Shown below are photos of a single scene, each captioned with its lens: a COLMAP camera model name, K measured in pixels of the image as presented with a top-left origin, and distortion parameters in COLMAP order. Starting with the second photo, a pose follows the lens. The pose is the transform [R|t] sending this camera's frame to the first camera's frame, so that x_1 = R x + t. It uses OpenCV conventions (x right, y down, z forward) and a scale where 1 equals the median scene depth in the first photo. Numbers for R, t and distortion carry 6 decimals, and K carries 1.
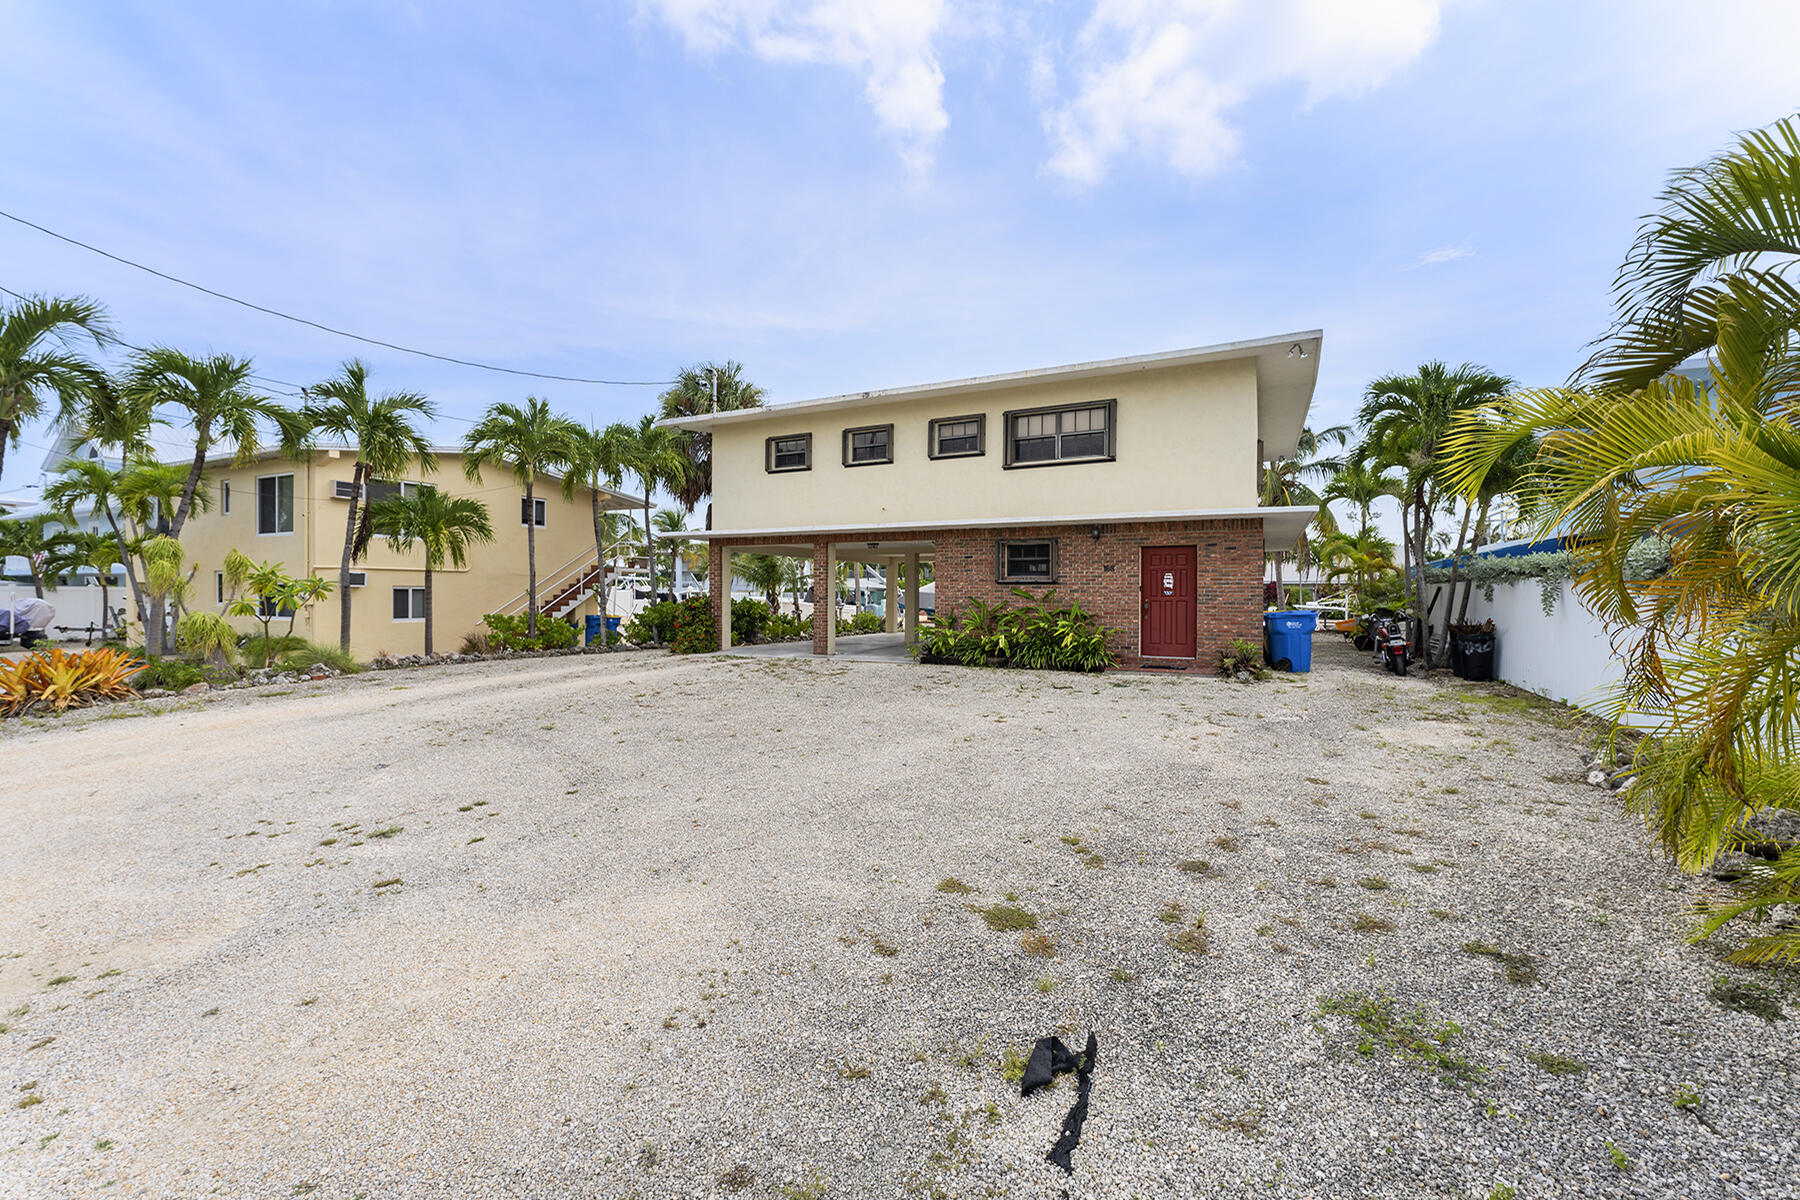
lens RADIAL K [[740.5, 0, 902.7], [0, 740.5, 584.4], [0, 0, 1]] dist [-0.000769, -0.000048]
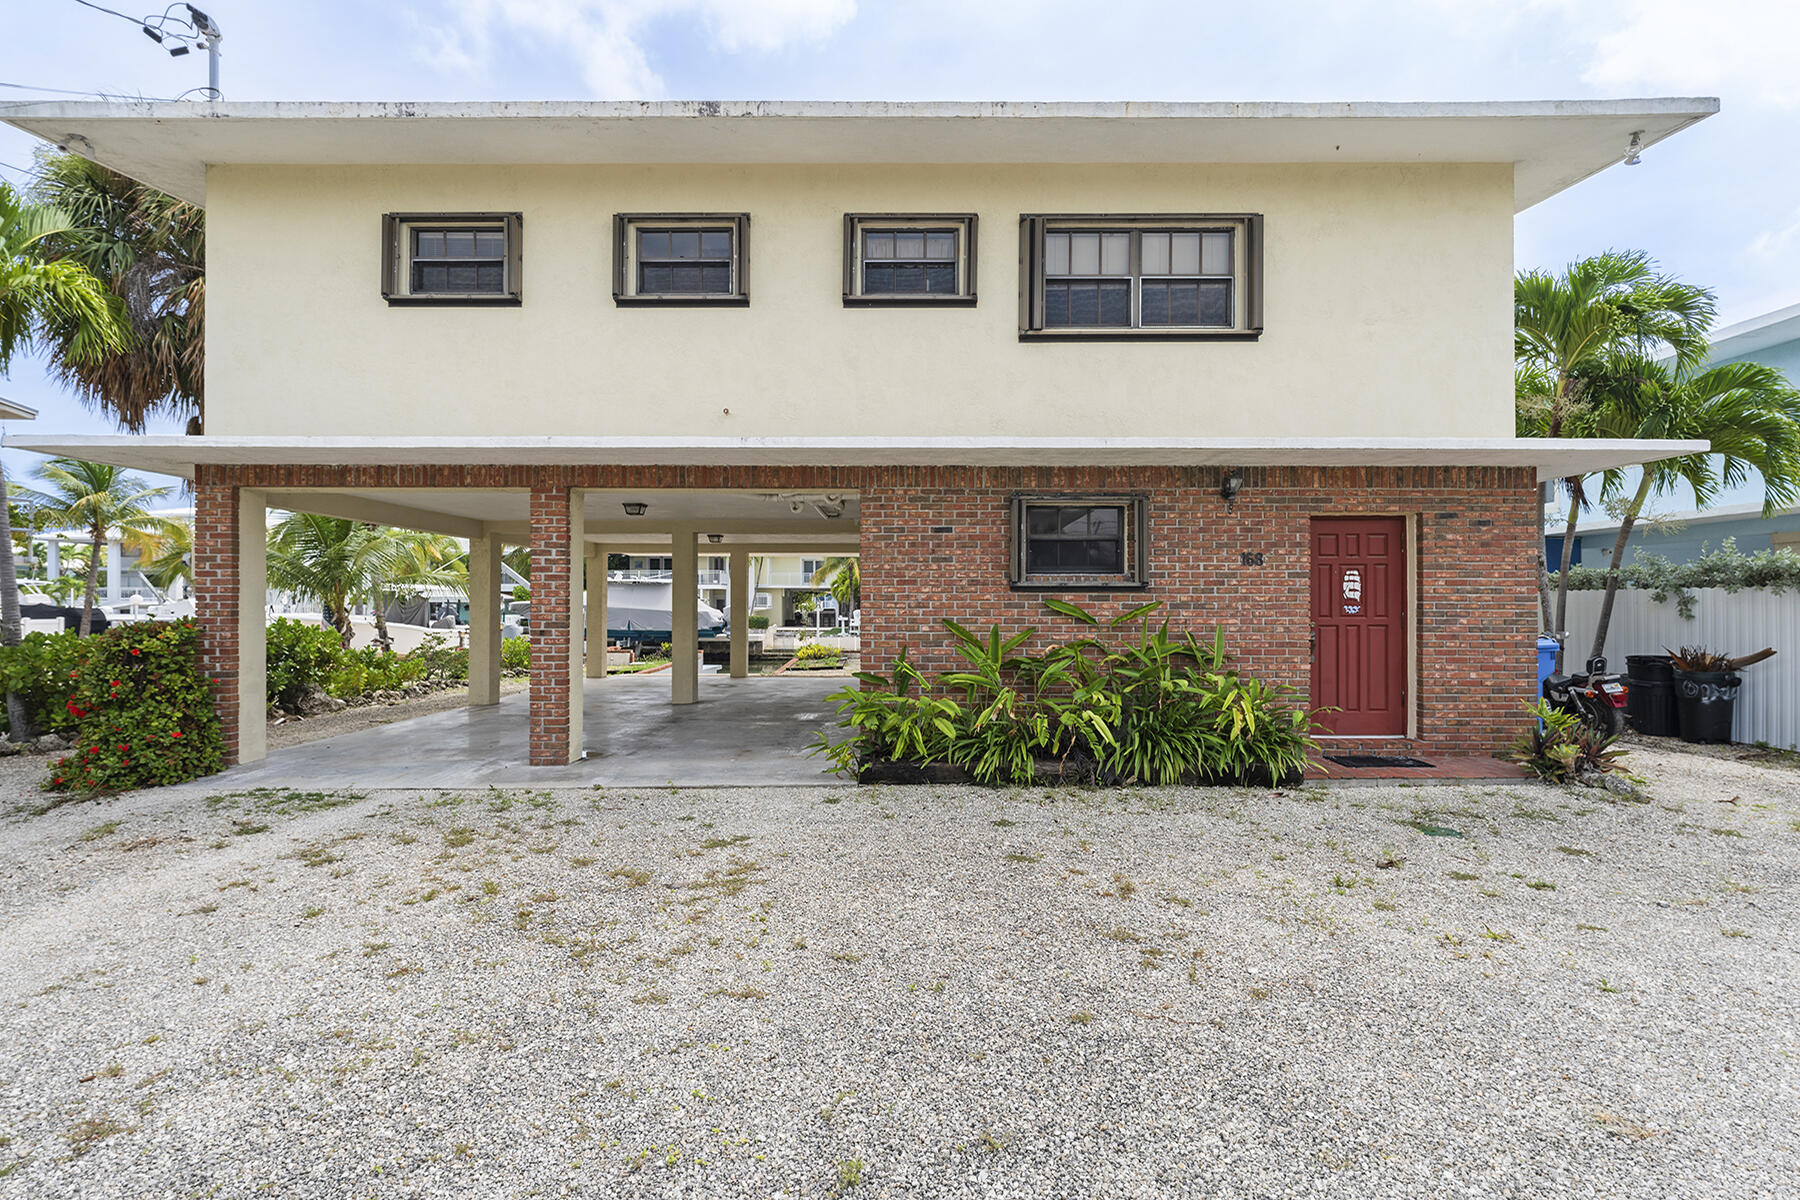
lens RADIAL K [[840.2, 0, 905.1], [0, 840.2, 594.9], [0, 0, 1]] dist [0.004084, -0.000264]
pose [[0.897520, 0.002910, 0.440964, -0.157026], [-0.002754, 0.999996, -0.000994, 0.002772], [-0.440965, -0.000322, 0.897524, 0.569266]]
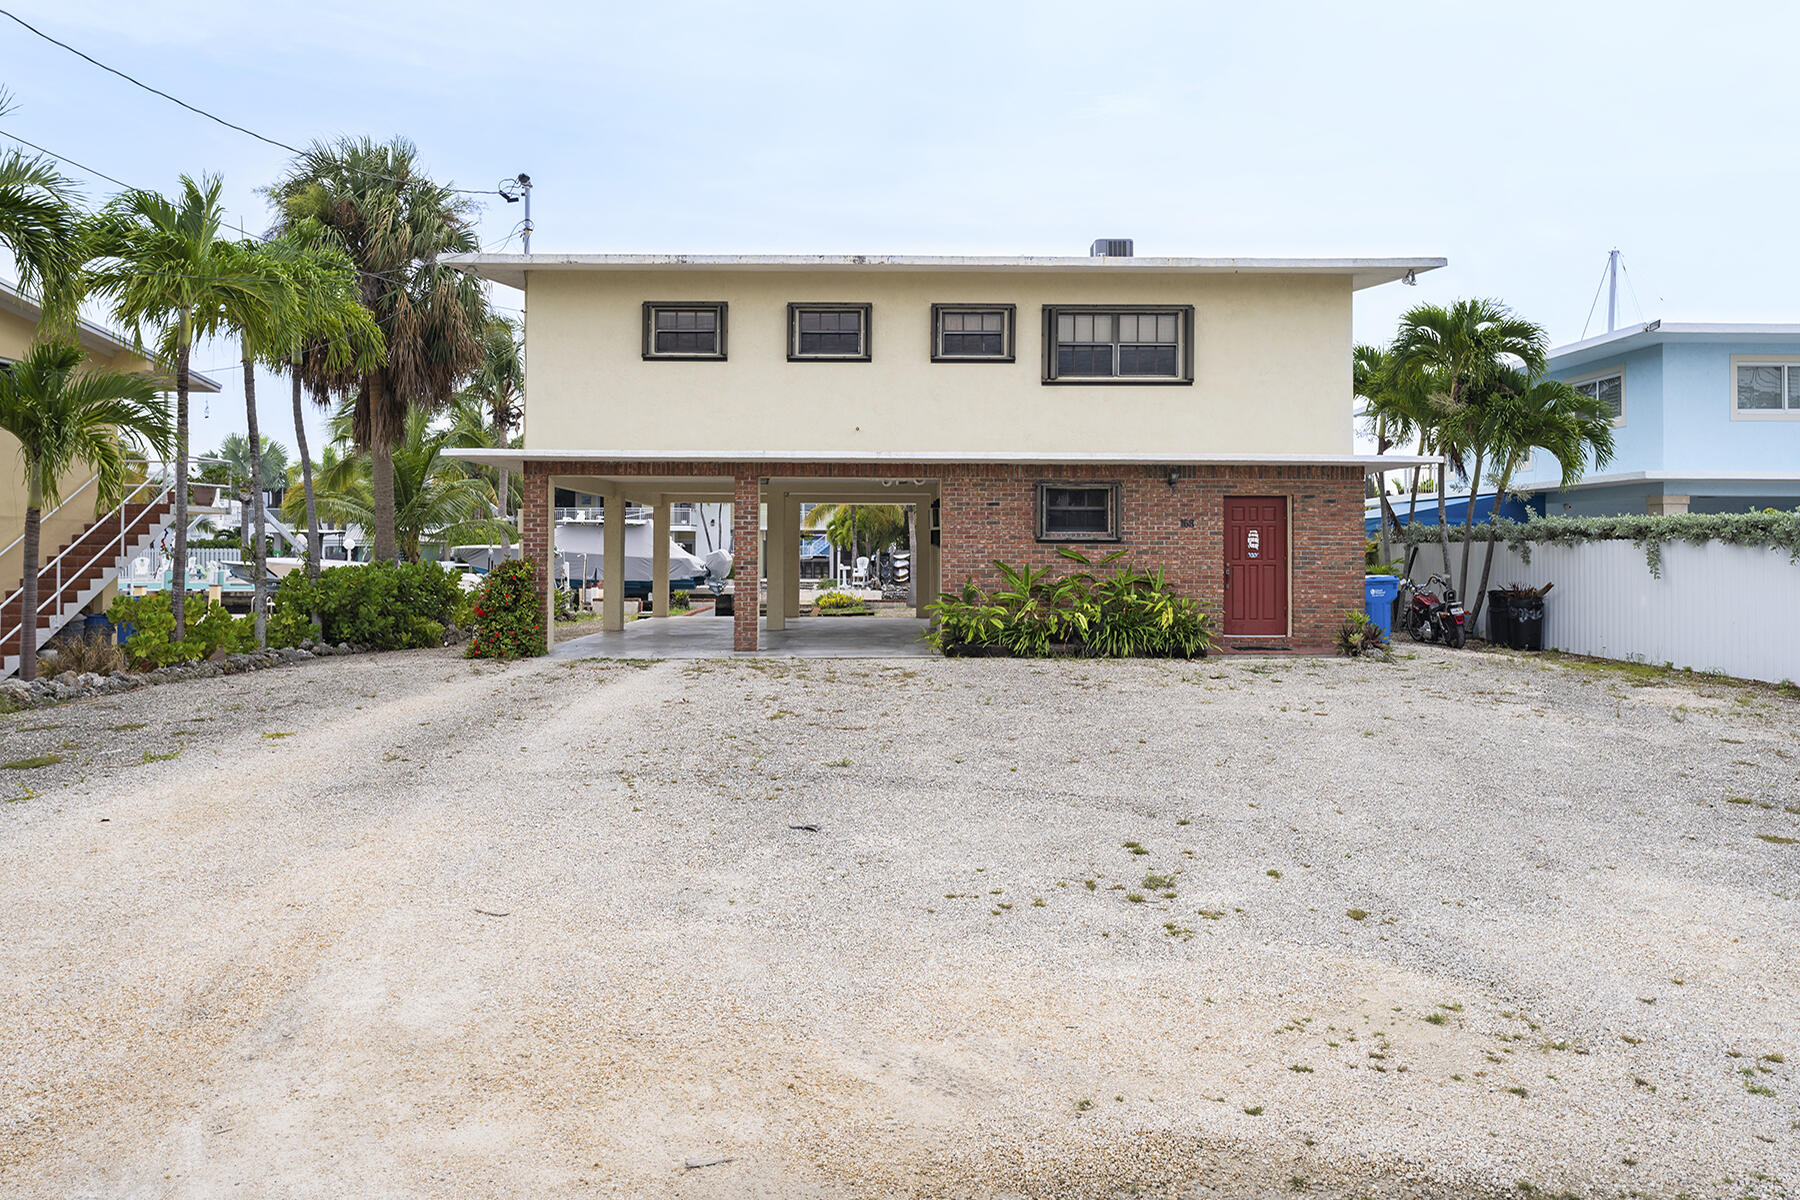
lens RADIAL K [[1210.6, 0, 915.5], [0, 1210.6, 502.6], [0, 0, 1]] dist [-0.008847, 0.000448]
pose [[0.891290, 0.019258, 0.453026, -0.512709], [-0.006688, 0.999547, -0.029333, -0.003945], [-0.453385, 0.023114, 0.891015, 0.003070]]
